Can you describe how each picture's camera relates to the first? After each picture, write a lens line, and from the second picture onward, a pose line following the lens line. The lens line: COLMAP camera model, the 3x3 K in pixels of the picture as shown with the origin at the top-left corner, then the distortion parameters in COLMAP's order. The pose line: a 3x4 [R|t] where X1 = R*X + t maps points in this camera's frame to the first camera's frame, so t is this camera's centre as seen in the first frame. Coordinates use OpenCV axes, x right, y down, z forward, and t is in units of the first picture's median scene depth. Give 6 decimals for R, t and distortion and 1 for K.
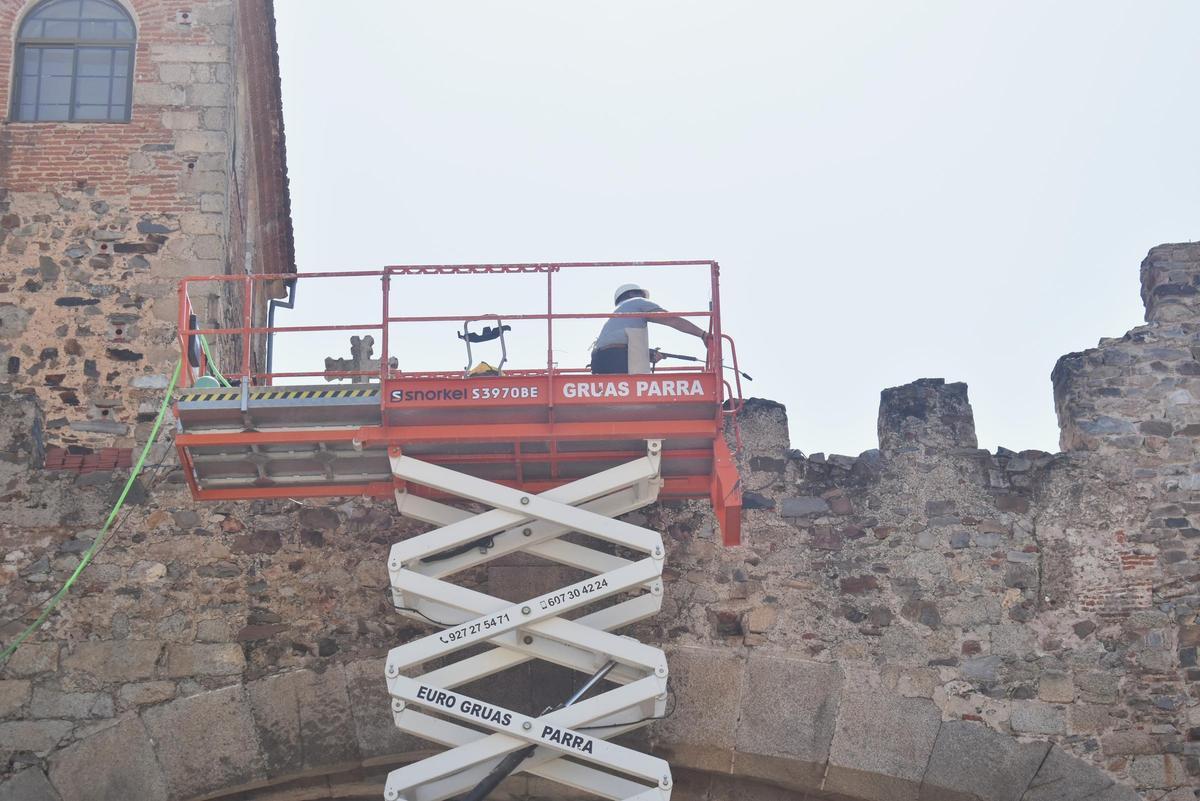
lens RADIAL K [[2775.4, 0, 600.0], [0, 2775.4, 400.5], [0, 0, 1]] dist [-0.022146, -0.078878]
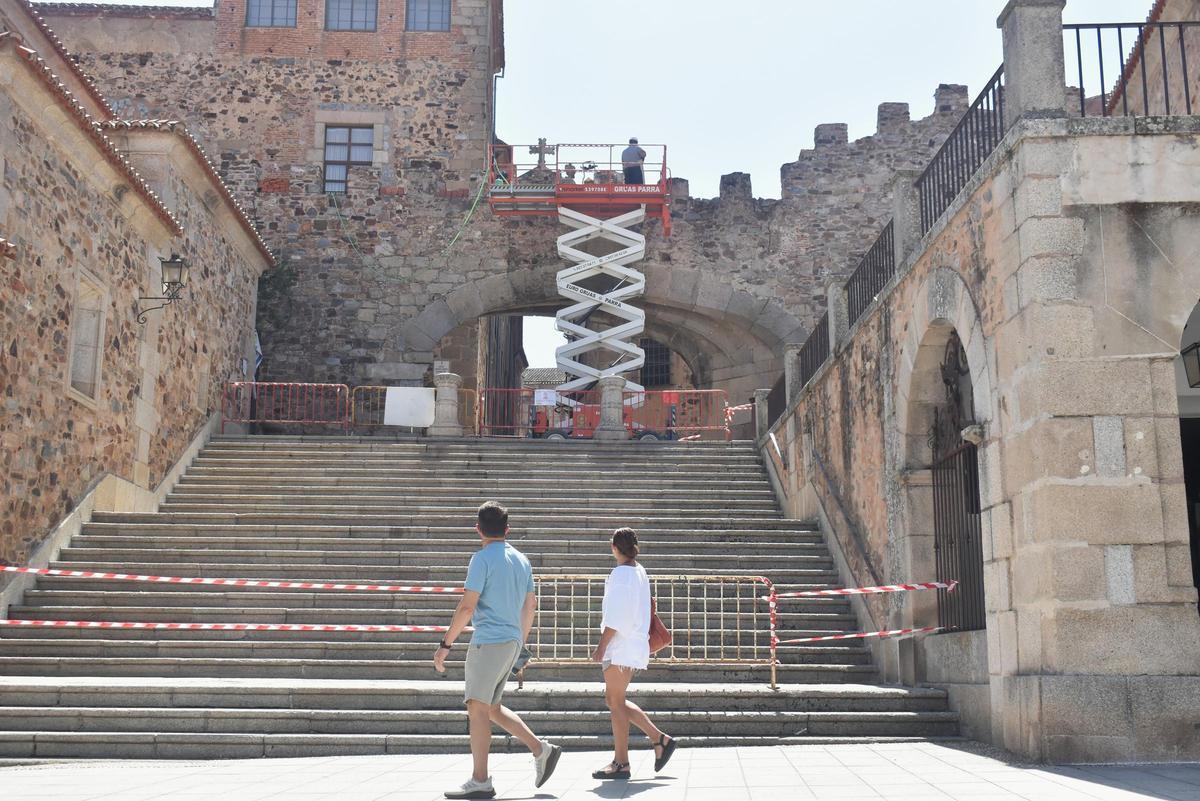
lens RADIAL K [[1403.8, 0, 600.0], [0, 1403.8, 400.5], [0, 0, 1]] dist [-0.022265, 0.008183]
pose [[0.999576, 0.028358, -0.006677, -0.011090], [-0.025256, 0.957710, 0.286624, -0.205224], [0.014523, -0.286334, 0.958020, -0.516753]]
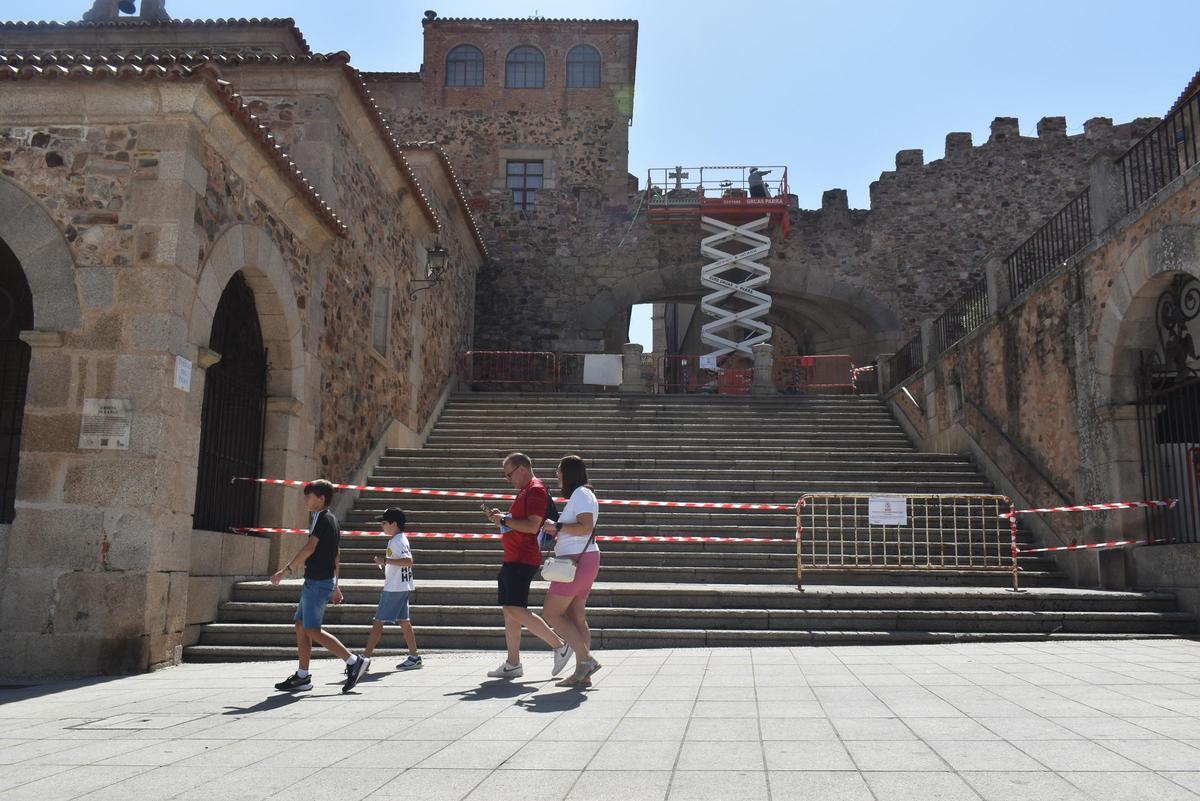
lens RADIAL K [[1020.9, 0, 600.0], [0, 1020.9, 400.5], [0, 0, 1]] dist [-0.012391, -0.010001]
pose [[0.997980, 0.024250, -0.058712, -0.118346], [-0.005121, 0.951974, 0.306137, -0.161458], [0.063316, -0.305218, 0.950175, -0.441532]]
